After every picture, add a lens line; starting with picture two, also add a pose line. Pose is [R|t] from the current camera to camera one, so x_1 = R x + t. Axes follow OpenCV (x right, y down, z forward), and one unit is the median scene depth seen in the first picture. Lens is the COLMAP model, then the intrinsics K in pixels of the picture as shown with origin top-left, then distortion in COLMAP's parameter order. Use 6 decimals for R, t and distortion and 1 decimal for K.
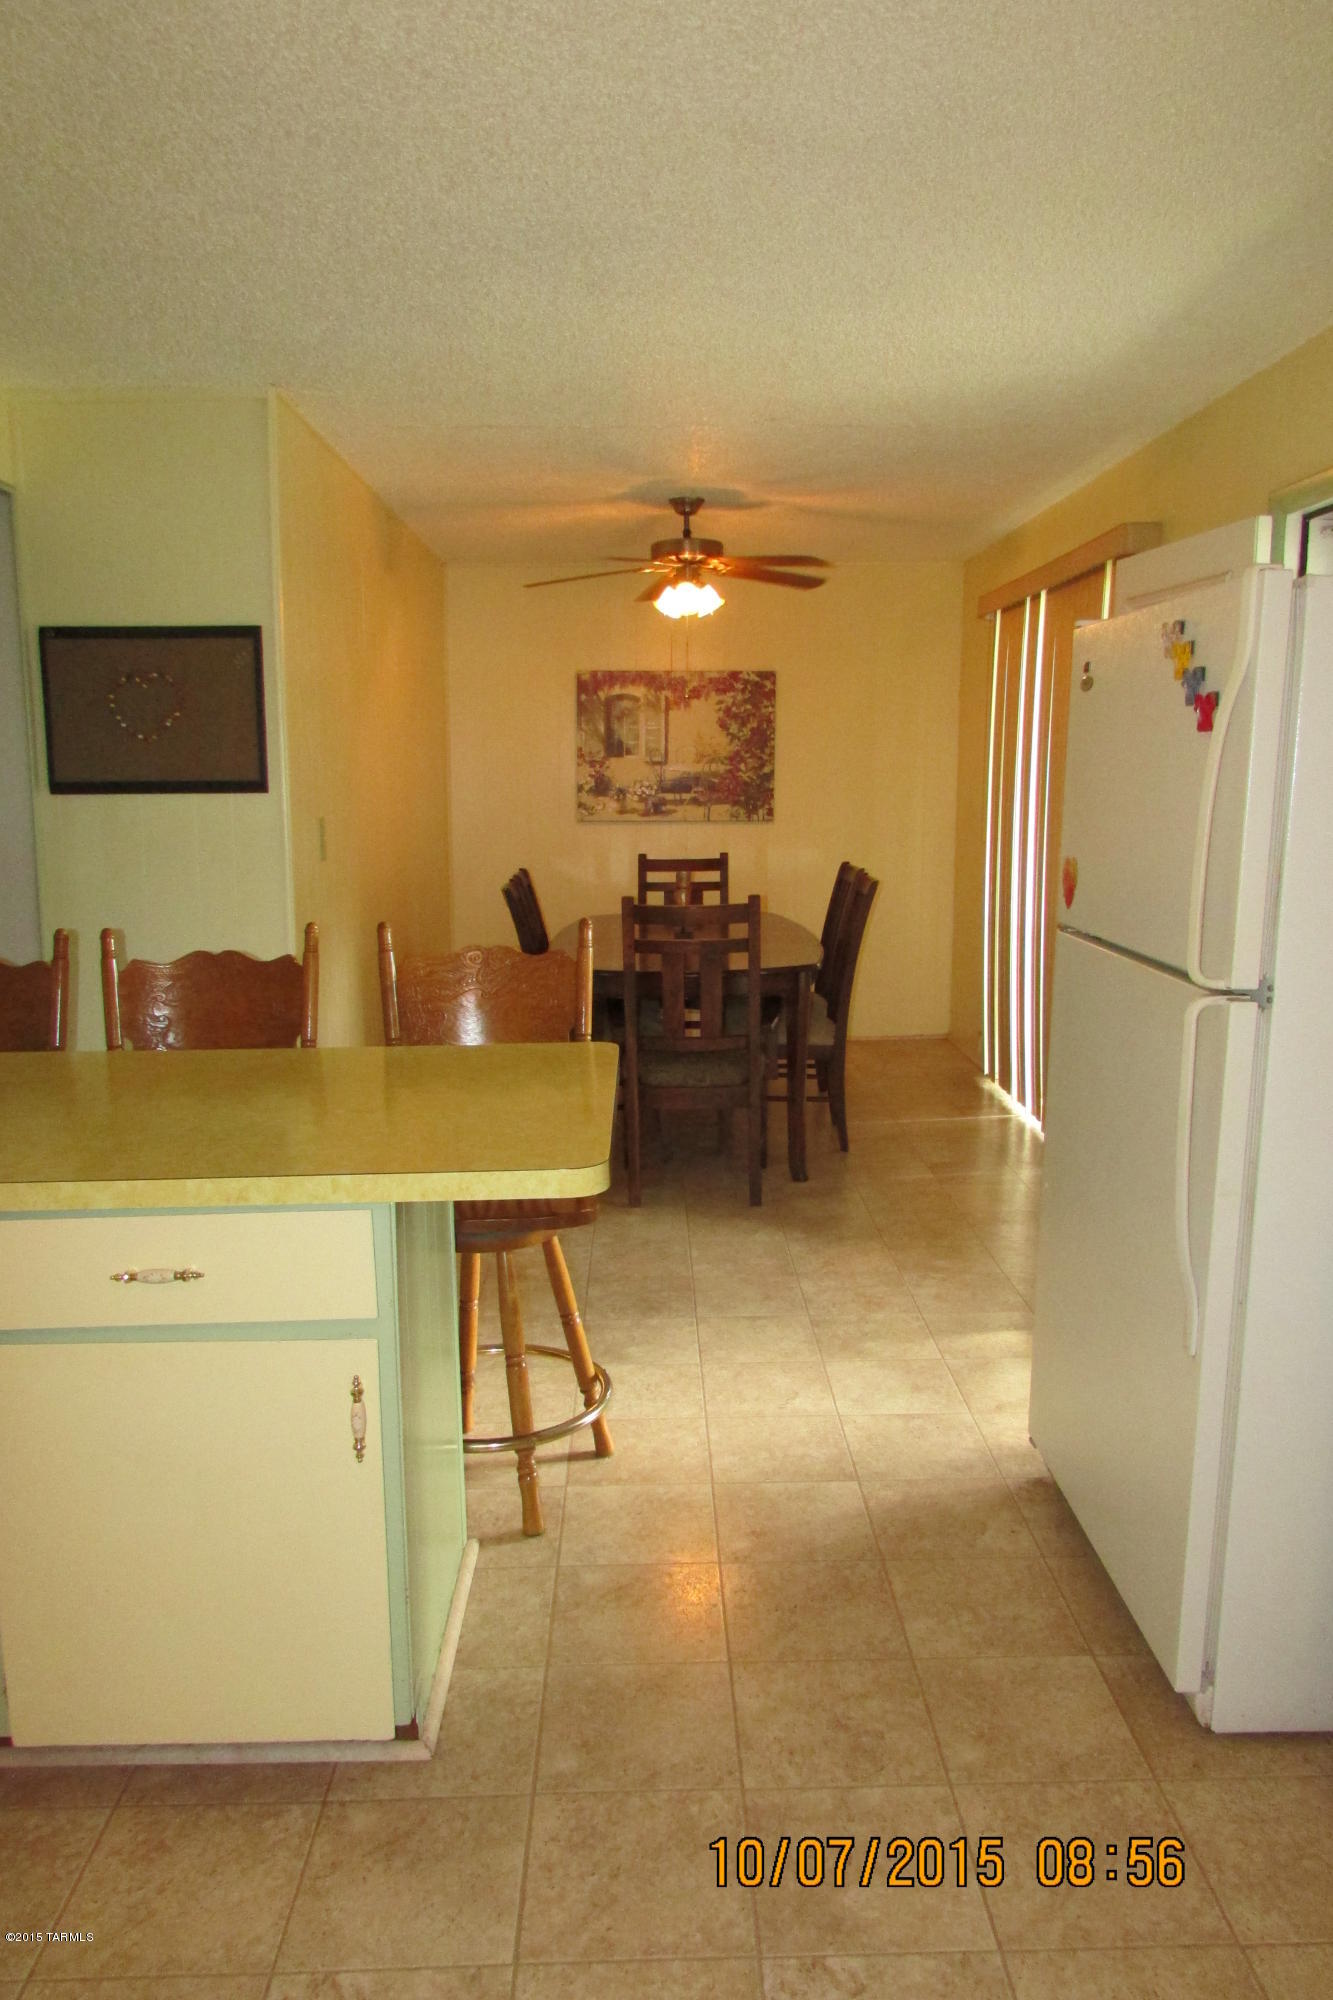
lens RADIAL K [[1435.4, 0, 704.1], [0, 1435.4, 998.8], [0, 0, 1]] dist [-0.039860, 0.028541]
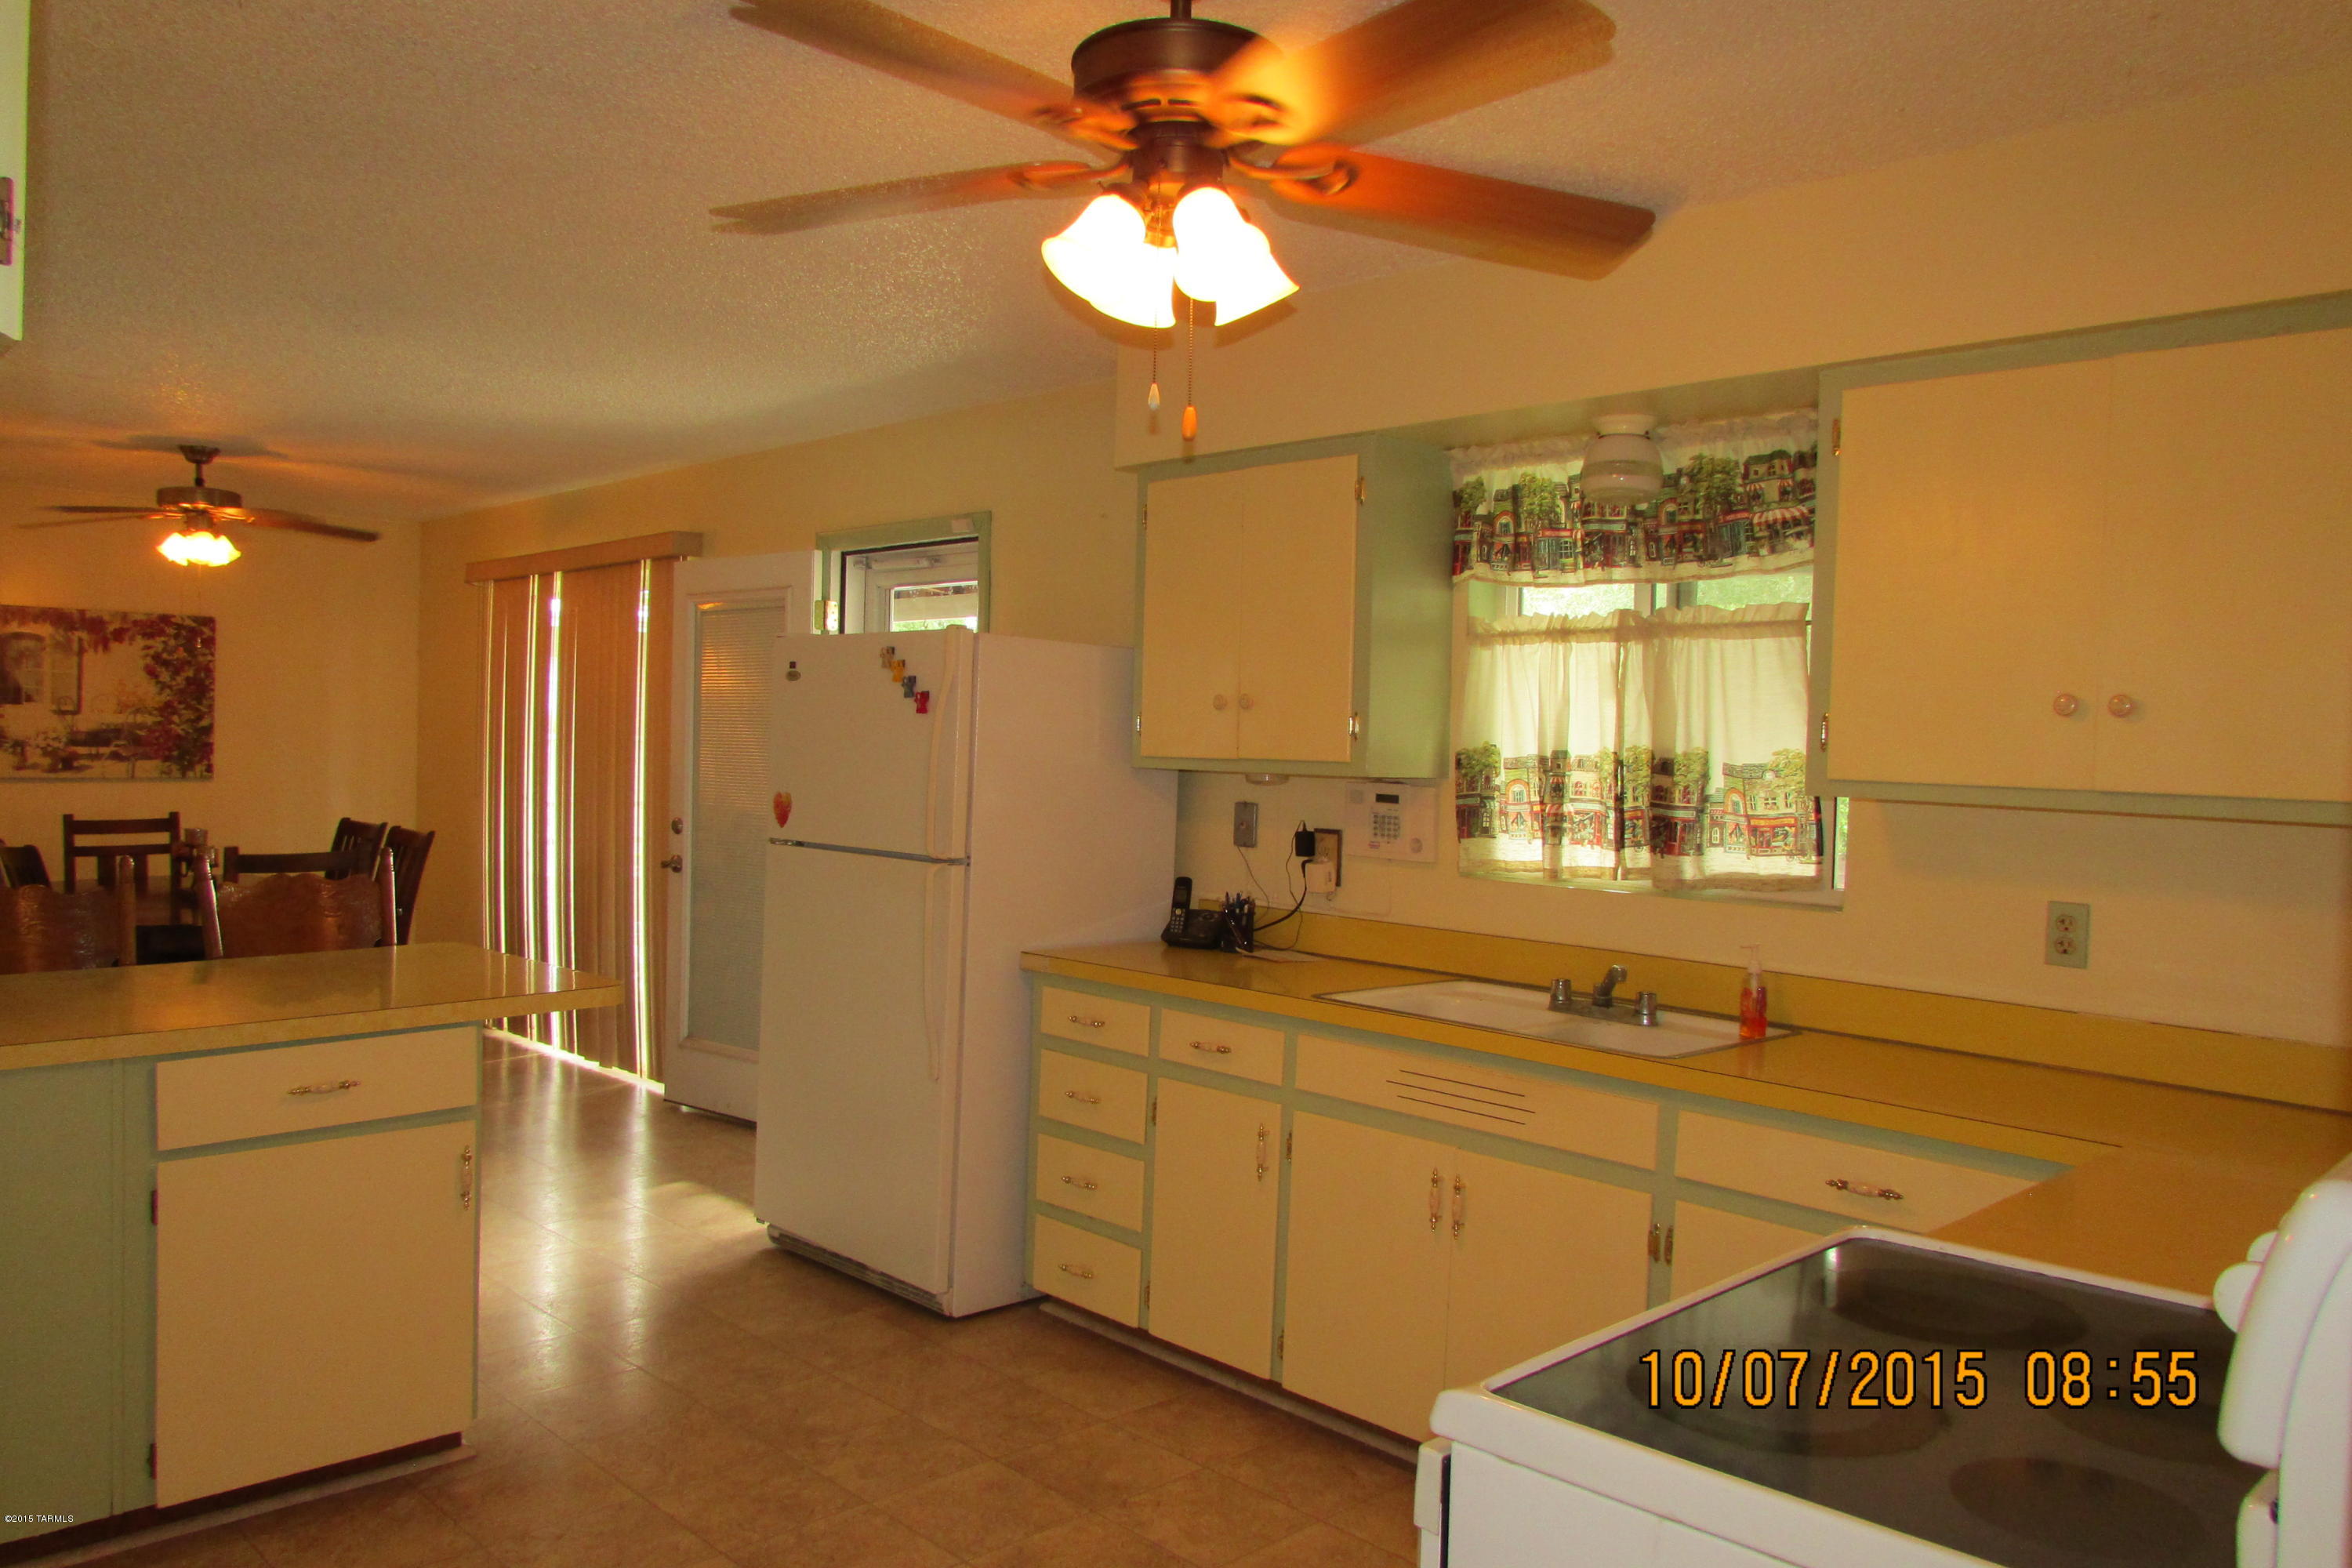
lens RADIAL K [[1688.0, 0, 1157.7], [0, 1688.0, 818.0], [0, 0, 1]] dist [-0.039860, 0.028541]
pose [[0.743422, -0.014778, 0.668660, -0.249450], [0.085034, 0.993731, -0.072579, 0.034812], [-0.663396, 0.110816, 0.740018, -0.215969]]
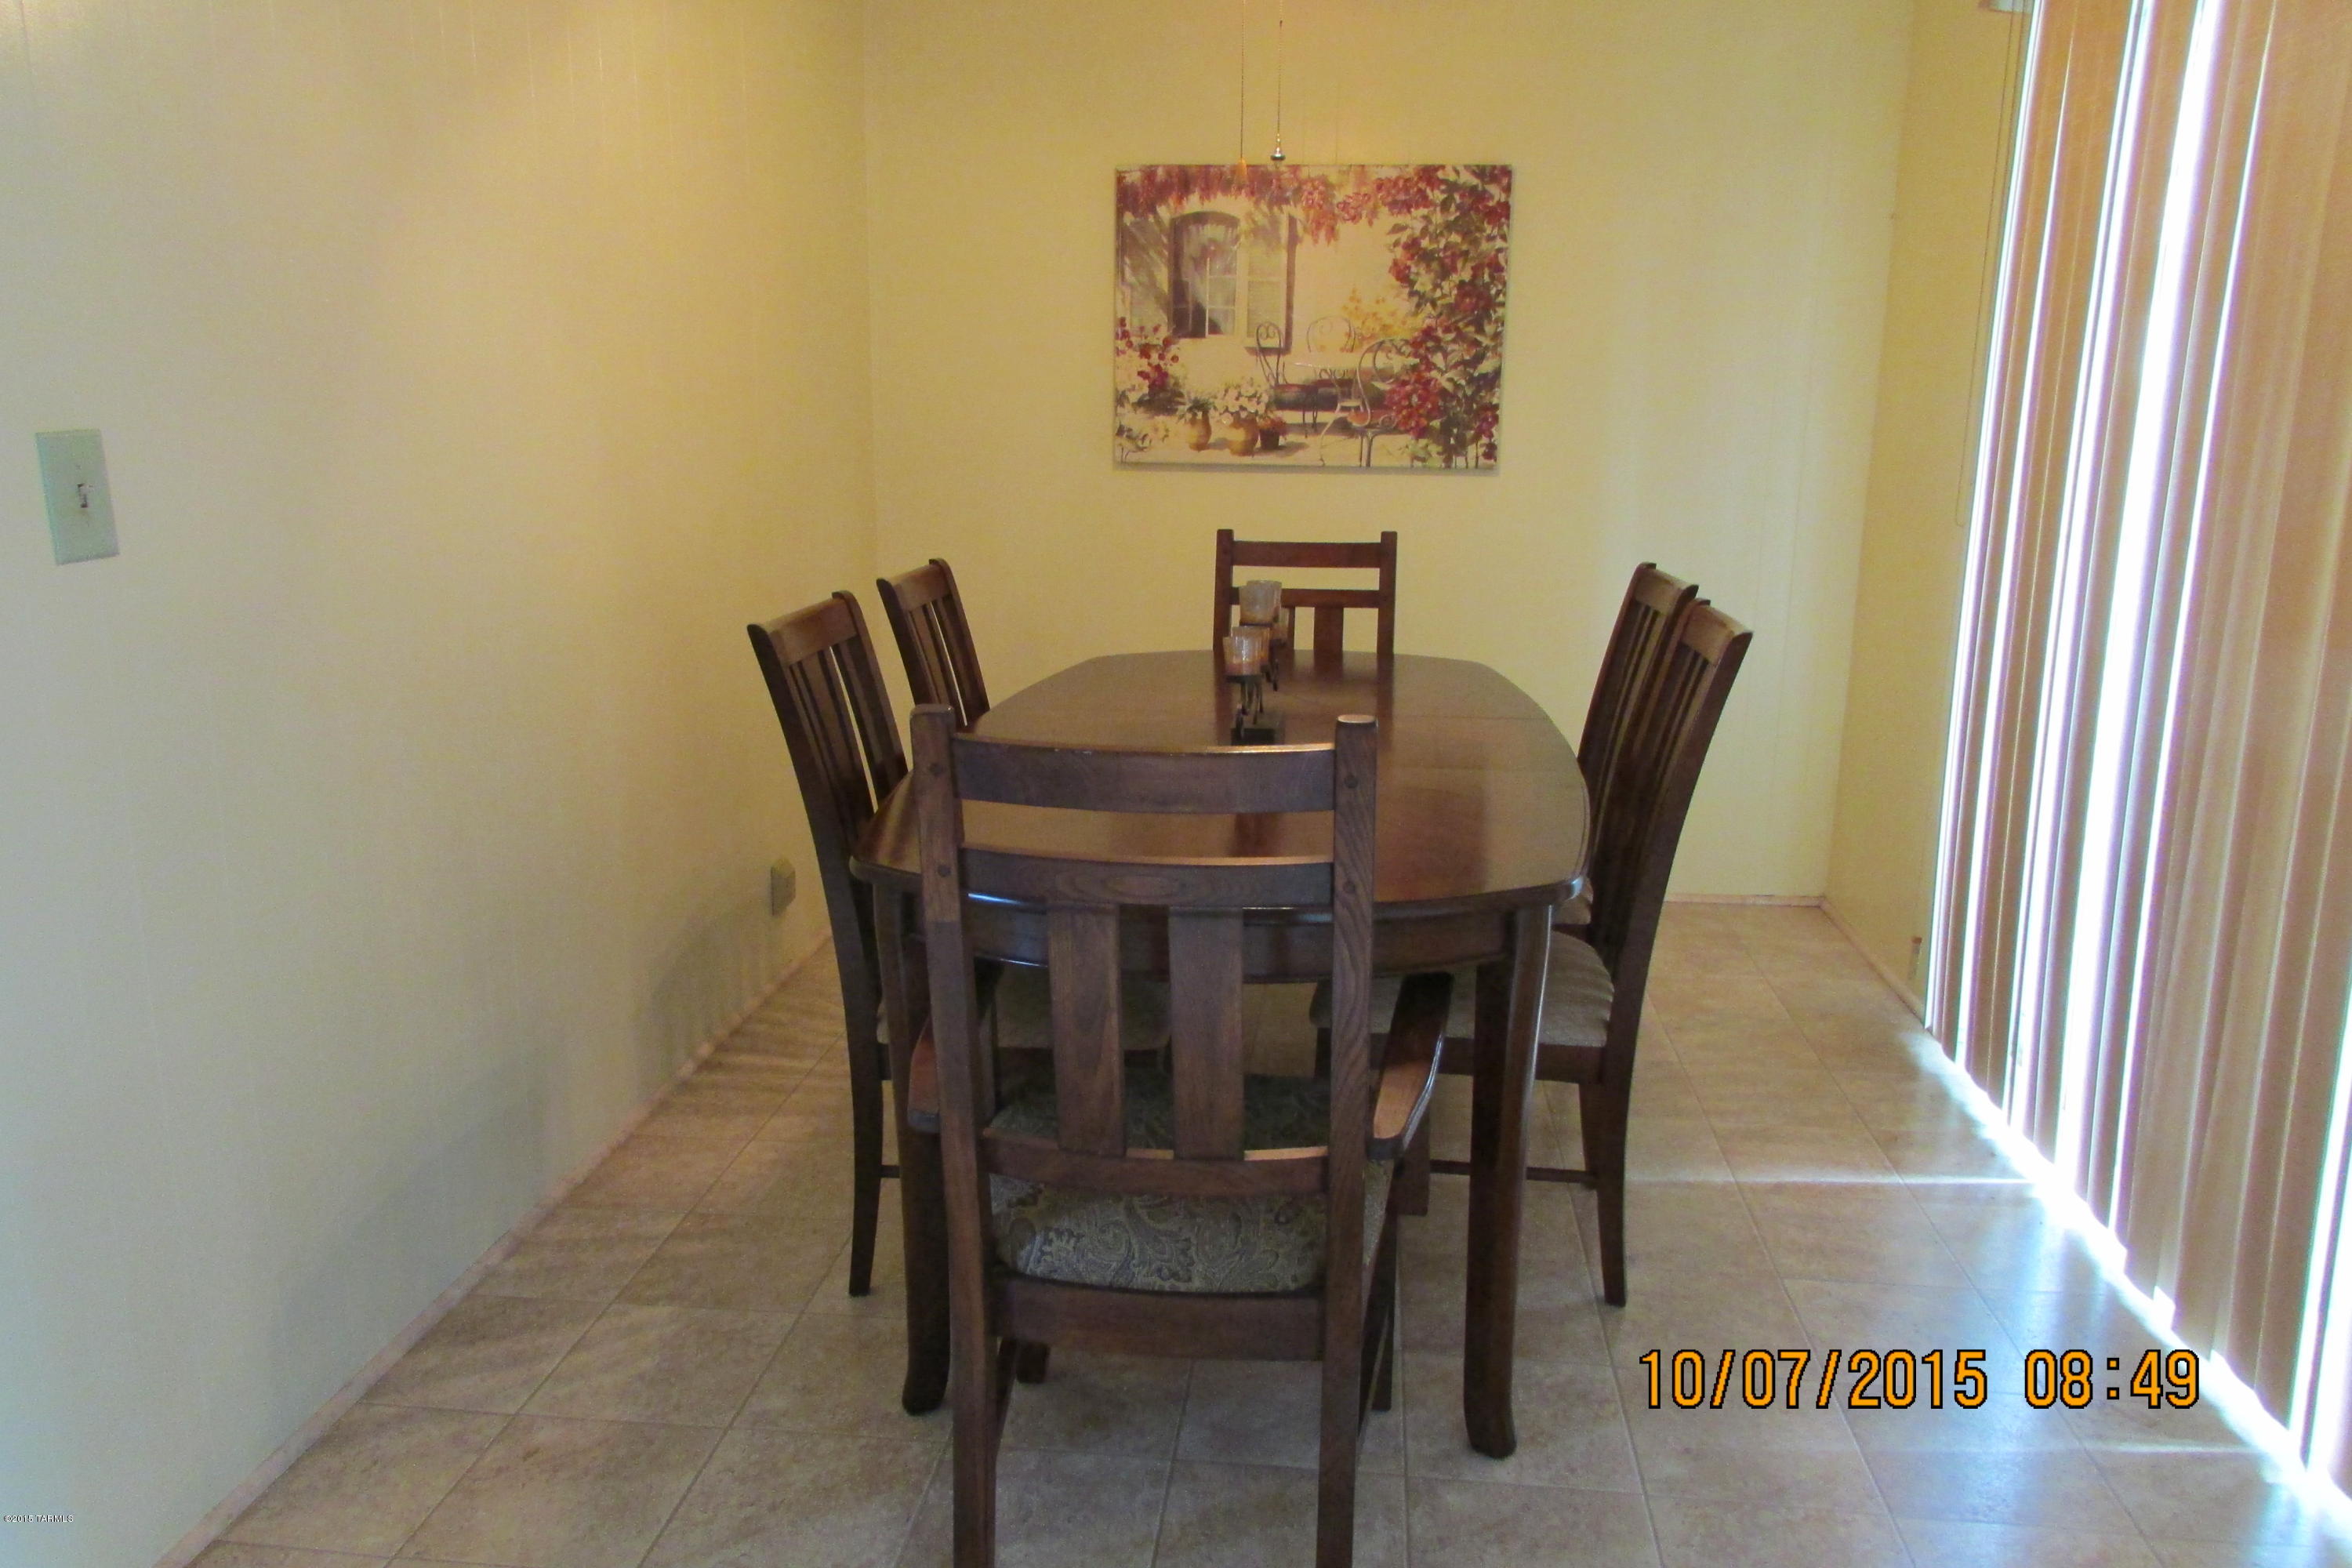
lens RADIAL K [[1687.5, 0, 1176.0], [0, 1687.5, 784.0], [0, 0, 1]] dist [-0.049811, 0.026667]
pose [[0.988184, 0.044326, -0.146722, 0.032809], [-0.035285, 0.997348, 0.063659, -0.053641], [0.149154, -0.057729, 0.987127, 0.447225]]
